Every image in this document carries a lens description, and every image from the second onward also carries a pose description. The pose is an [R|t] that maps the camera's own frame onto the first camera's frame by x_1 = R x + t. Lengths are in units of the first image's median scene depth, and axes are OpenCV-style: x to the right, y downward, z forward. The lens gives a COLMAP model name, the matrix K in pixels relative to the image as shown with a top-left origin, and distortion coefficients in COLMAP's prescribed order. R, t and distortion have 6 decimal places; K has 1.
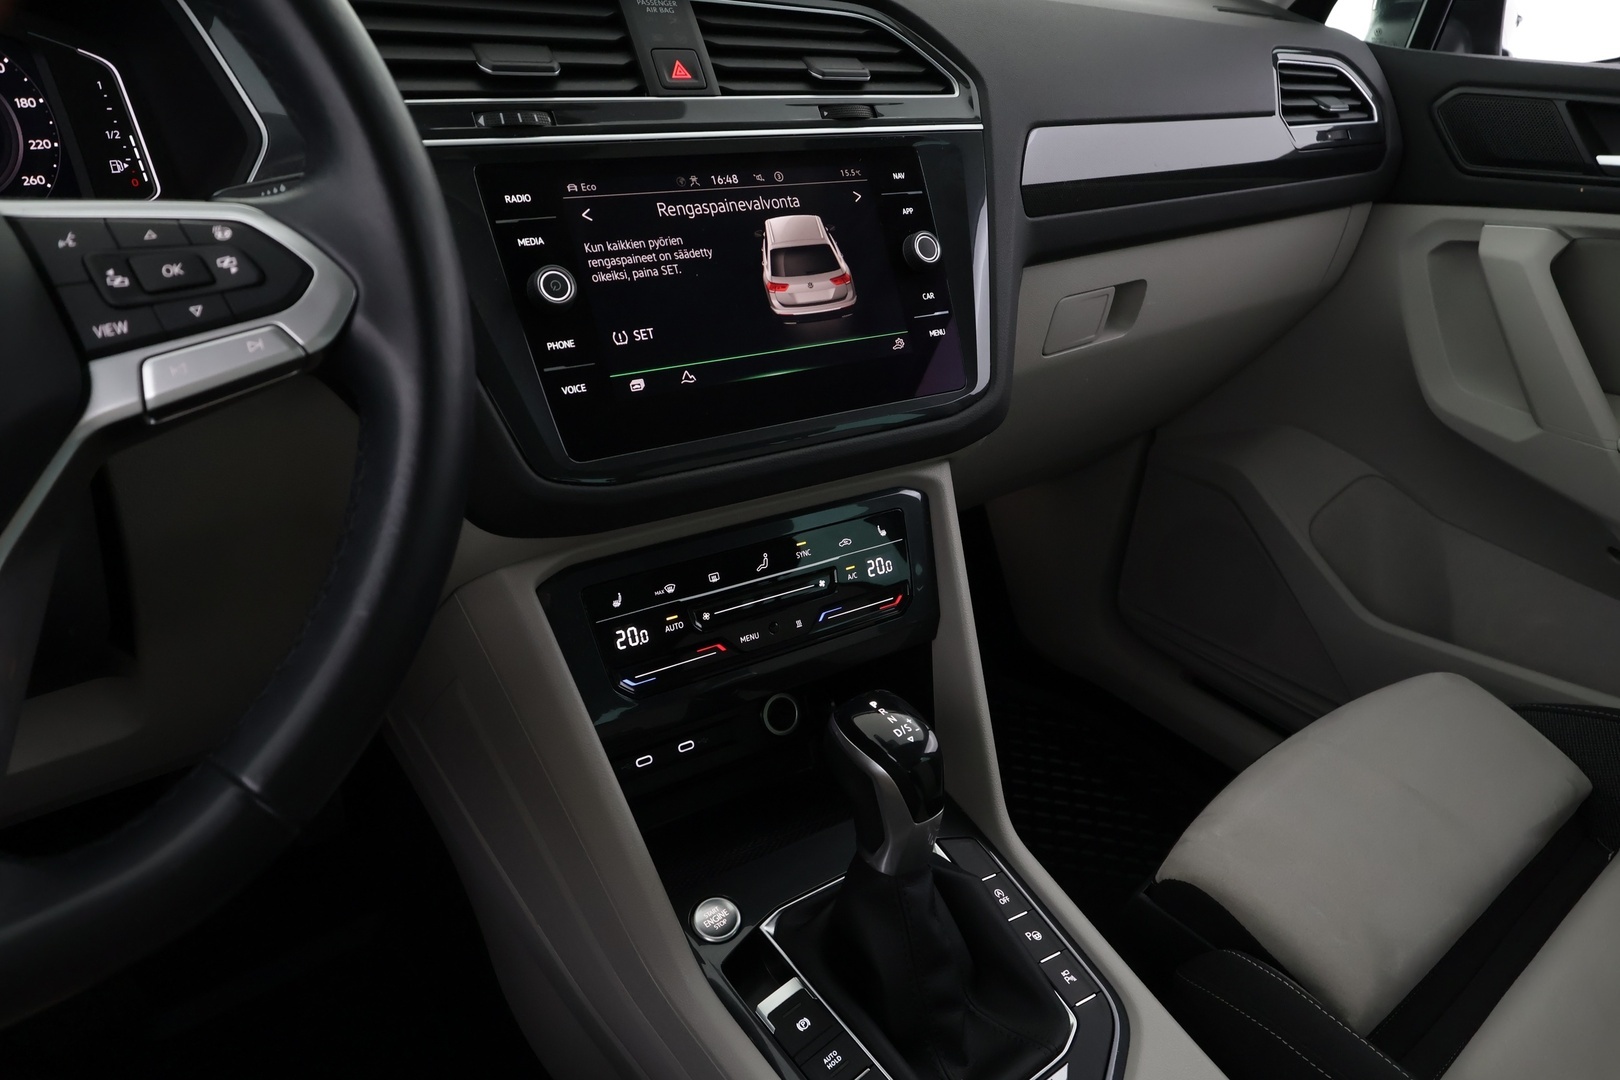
lens RADIAL K [[1071.2, 0, 808.8], [0, 1071.2, 536.1], [0, 0, 1]] dist [0.000543, -0.001450]
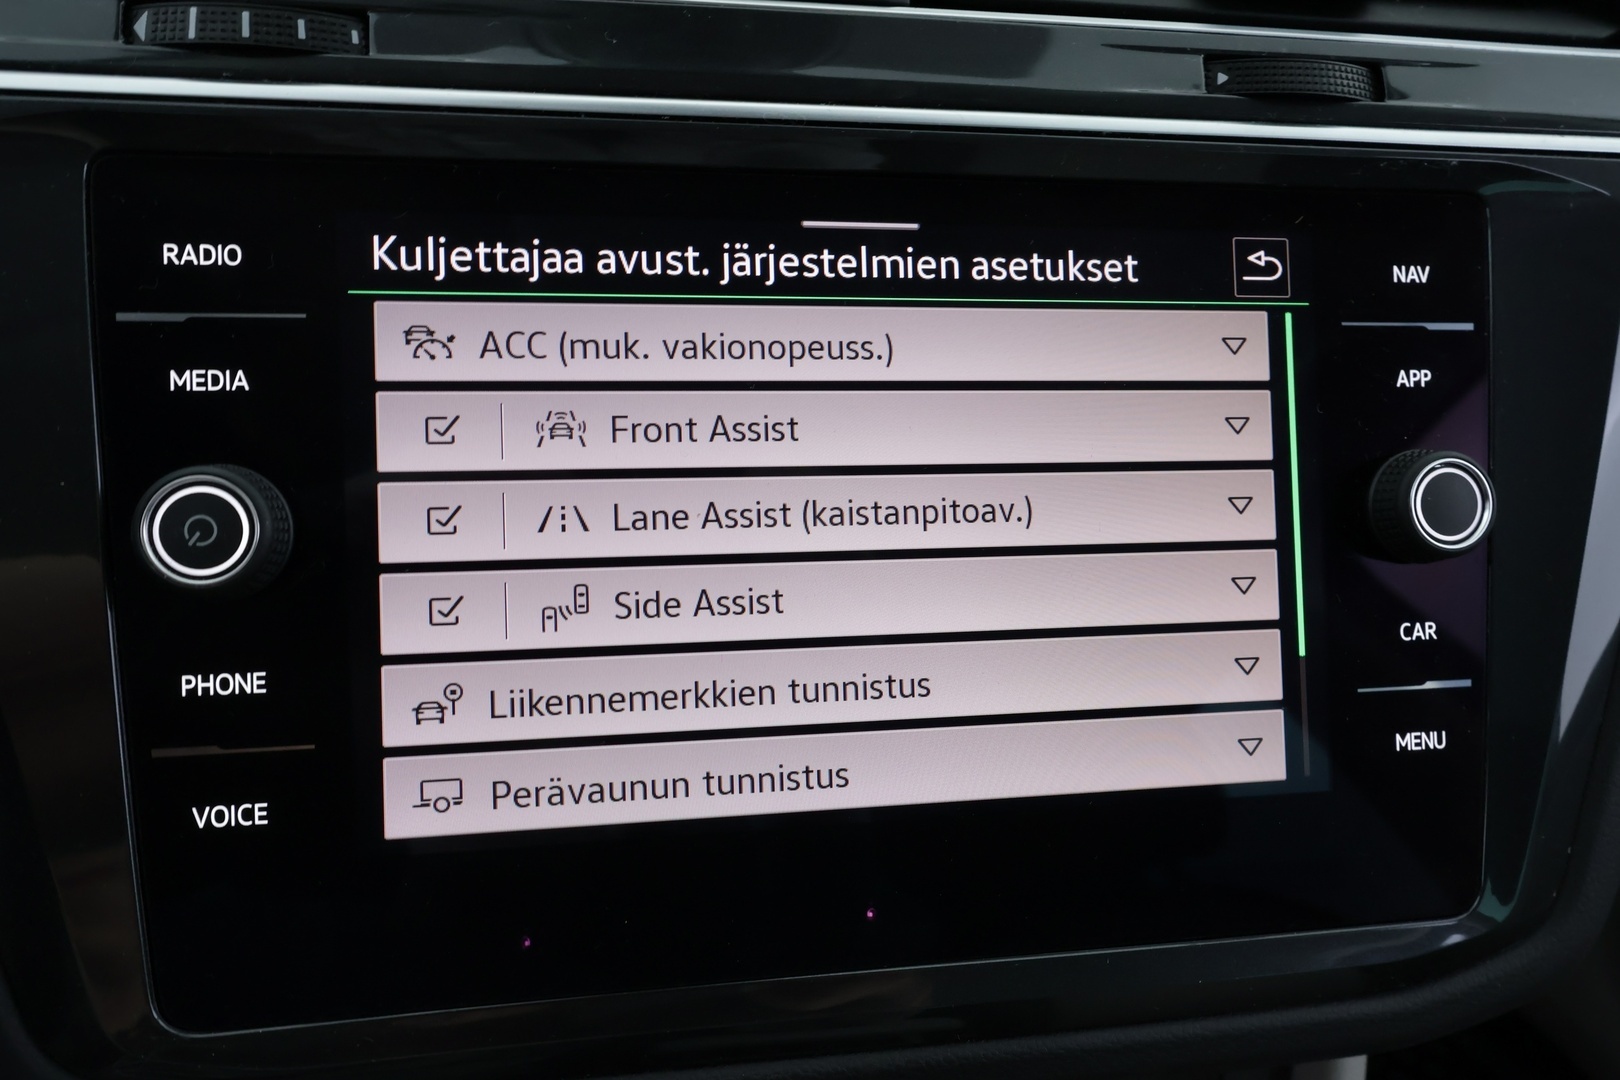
lens RADIAL K [[1062.2, 0, 799.8], [0, 1062.2, 538.3], [0, 0, 1]] dist [-0.000365, -0.000224]
pose [[0.910864, 0.222083, -0.347859, 0.045876], [-0.207156, 0.975027, 0.080049, -0.258295], [0.356950, -0.000852, 0.934123, 0.655239]]
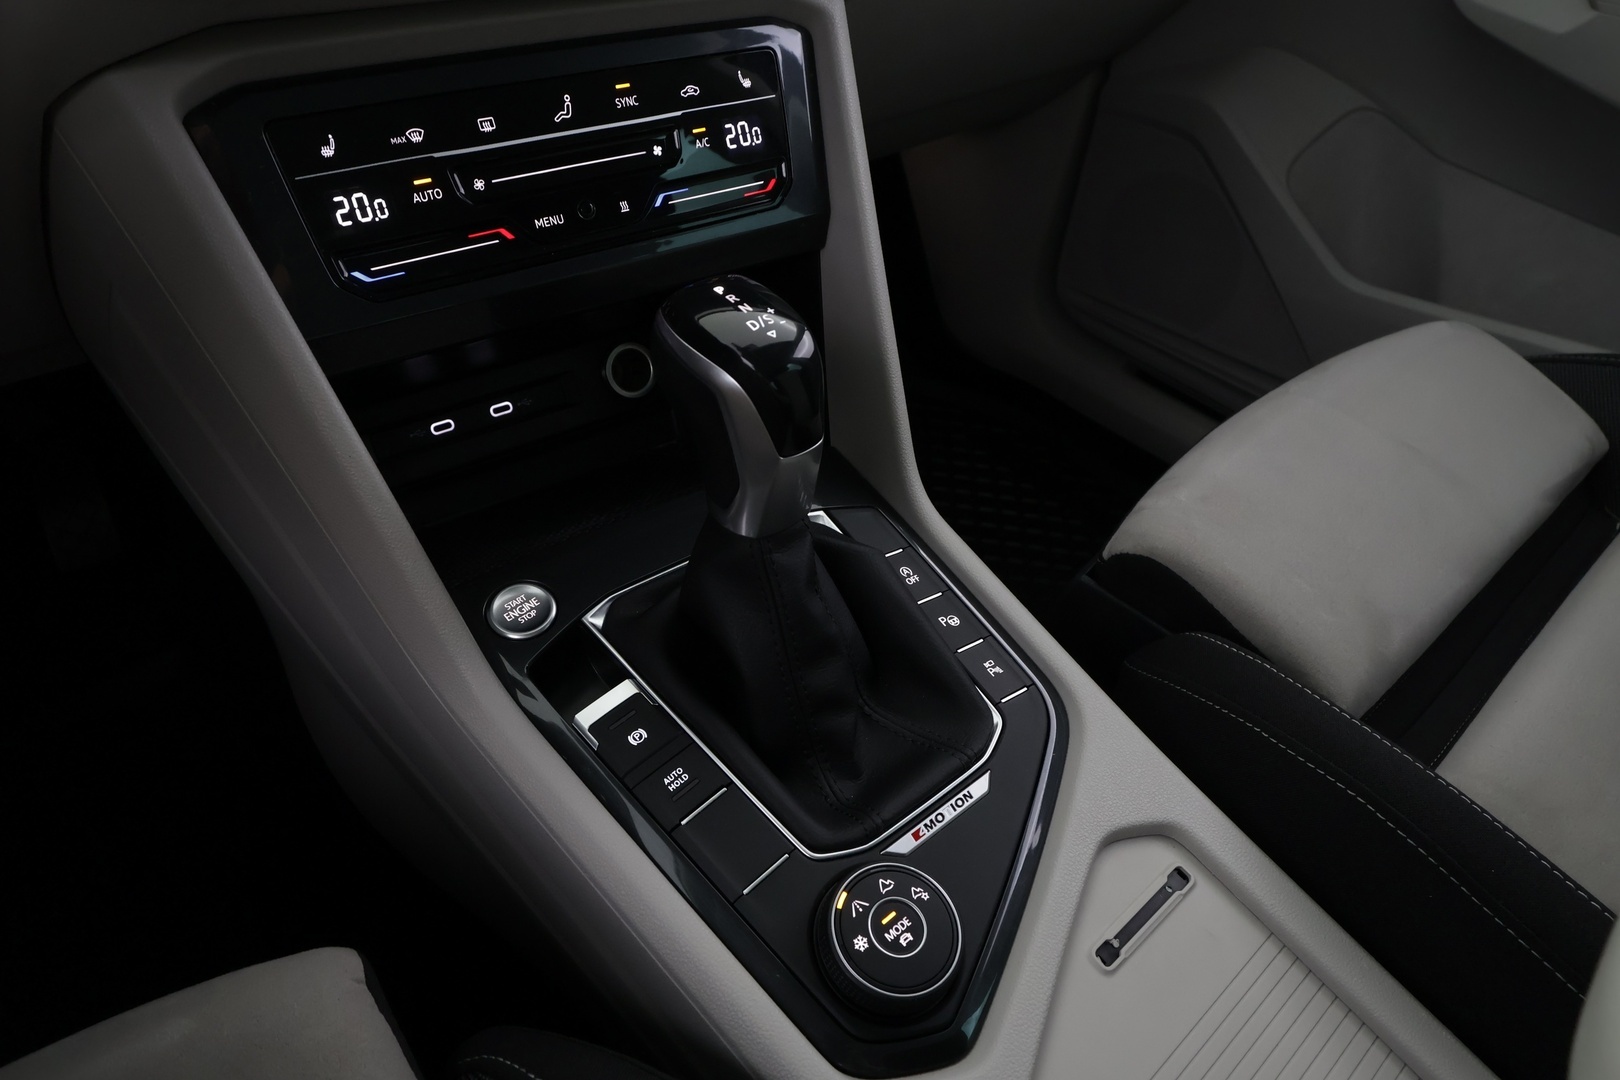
lens RADIAL K [[1071.2, 0, 808.8], [0, 1071.2, 536.1], [0, 0, 1]] dist [0.000543, -0.001450]
pose [[0.997706, -0.028005, 0.061630, 0.068390], [0.013618, 0.974833, 0.222518, 0.152165], [-0.066310, -0.221168, 0.972979, 0.292542]]
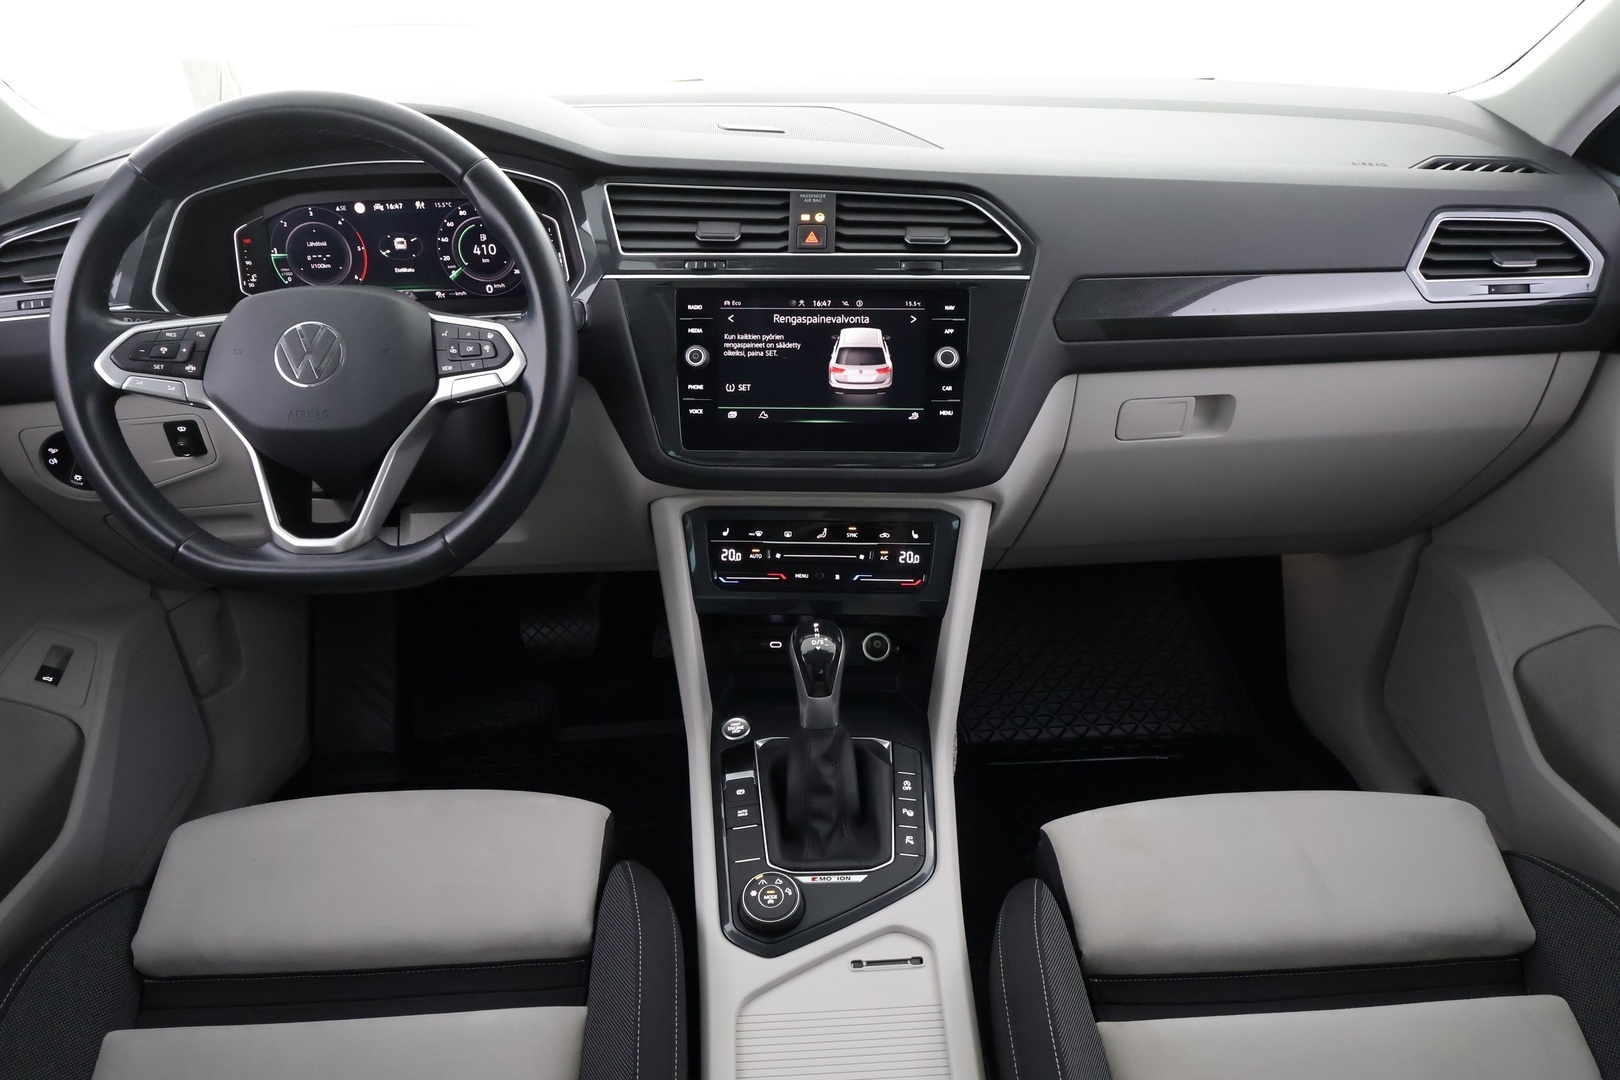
lens RADIAL K [[1164.8, 0, 804.3], [0, 1164.8, 535.0], [0, 0, 1]] dist [0.013712, 0.002627]
pose [[0.808009, 0.232666, -0.541283, 0.963080], [-0.224328, 0.971014, 0.082514, -0.121539], [0.544792, 0.054753, 0.836782, -0.524185]]
